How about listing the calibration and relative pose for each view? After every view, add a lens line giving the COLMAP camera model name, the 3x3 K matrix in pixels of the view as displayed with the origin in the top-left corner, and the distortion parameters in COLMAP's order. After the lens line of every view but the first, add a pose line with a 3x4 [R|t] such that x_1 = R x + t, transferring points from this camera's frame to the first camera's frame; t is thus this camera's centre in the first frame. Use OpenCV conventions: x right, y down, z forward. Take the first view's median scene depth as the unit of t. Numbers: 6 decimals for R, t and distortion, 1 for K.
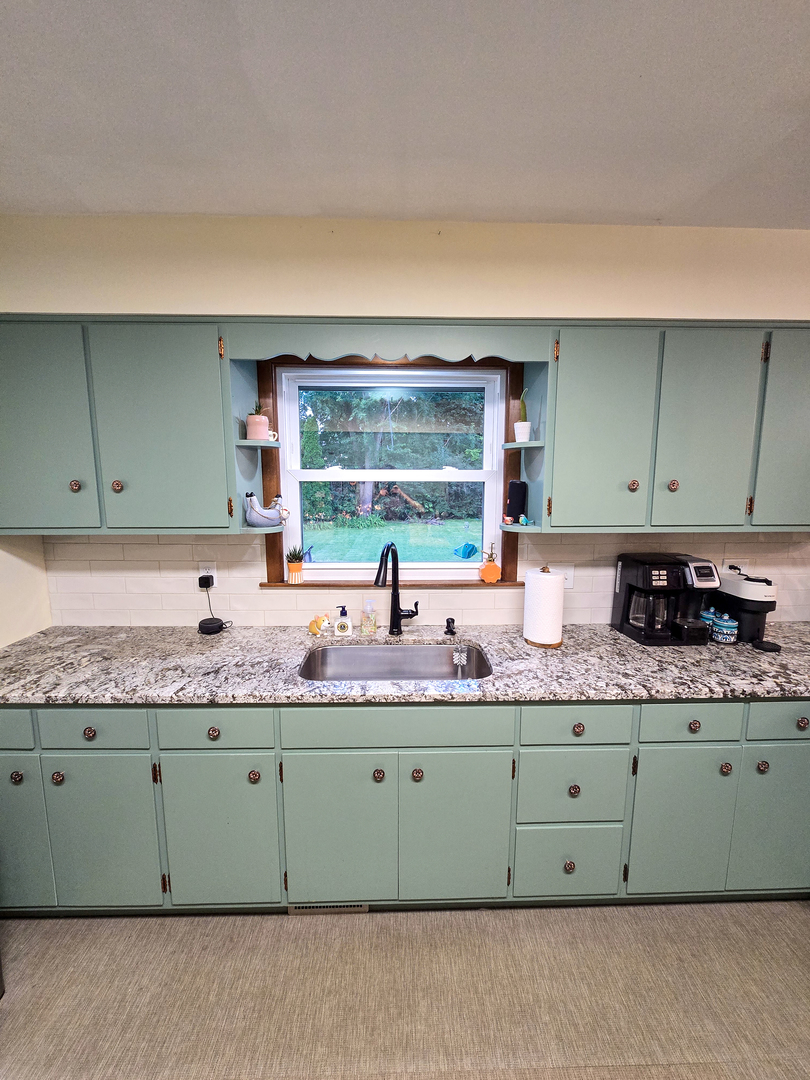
lens RADIAL K [[441.1, 0, 407.2], [0, 441.1, 540.8], [0, 0, 1]] dist [-0.005312, 0.003174]
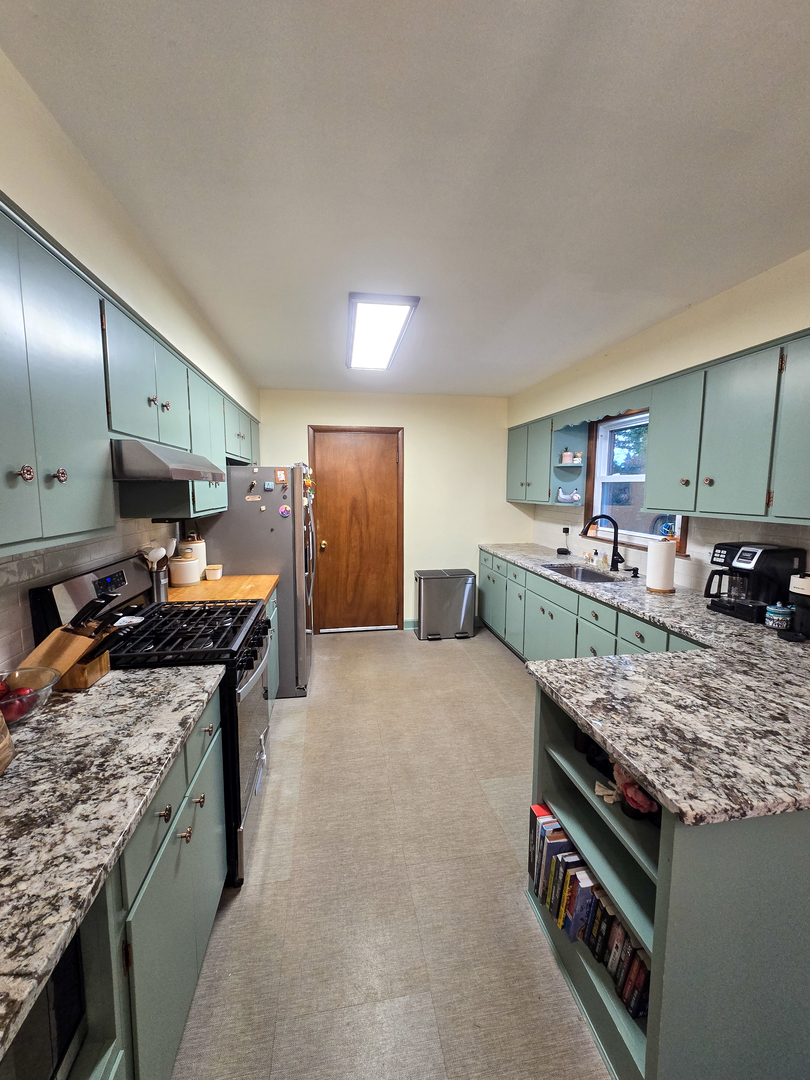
lens RADIAL K [[441.1, 0, 407.2], [0, 441.1, 540.8], [0, 0, 1]] dist [-0.005312, 0.003174]
pose [[0.142147, 0.120060, -0.982537, 1.788027], [-0.142437, 0.984767, 0.099726, 0.046904], [0.979544, 0.125774, 0.157082, -0.074677]]
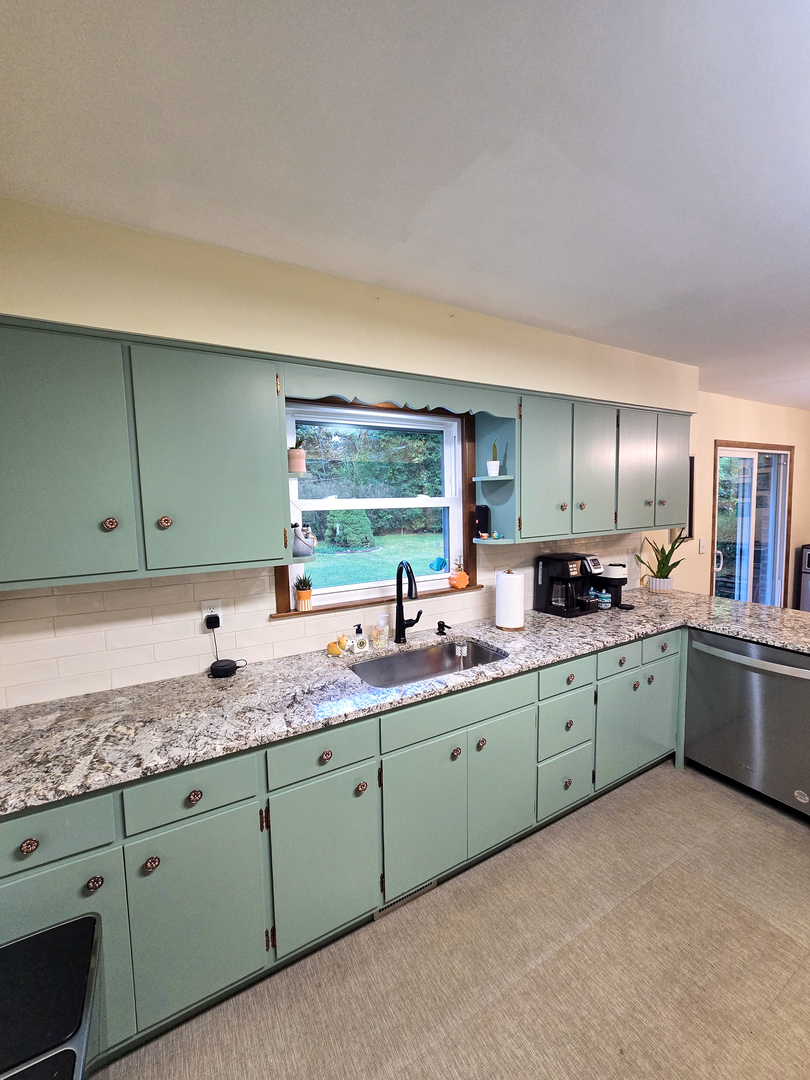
lens RADIAL K [[441.1, 0, 407.2], [0, 441.1, 540.8], [0, 0, 1]] dist [-0.005312, 0.003174]
pose [[0.878802, -0.063771, 0.472907, -0.623307], [0.088972, 0.995549, -0.031089, -0.013698], [-0.468820, 0.069397, 0.880564, -0.024437]]
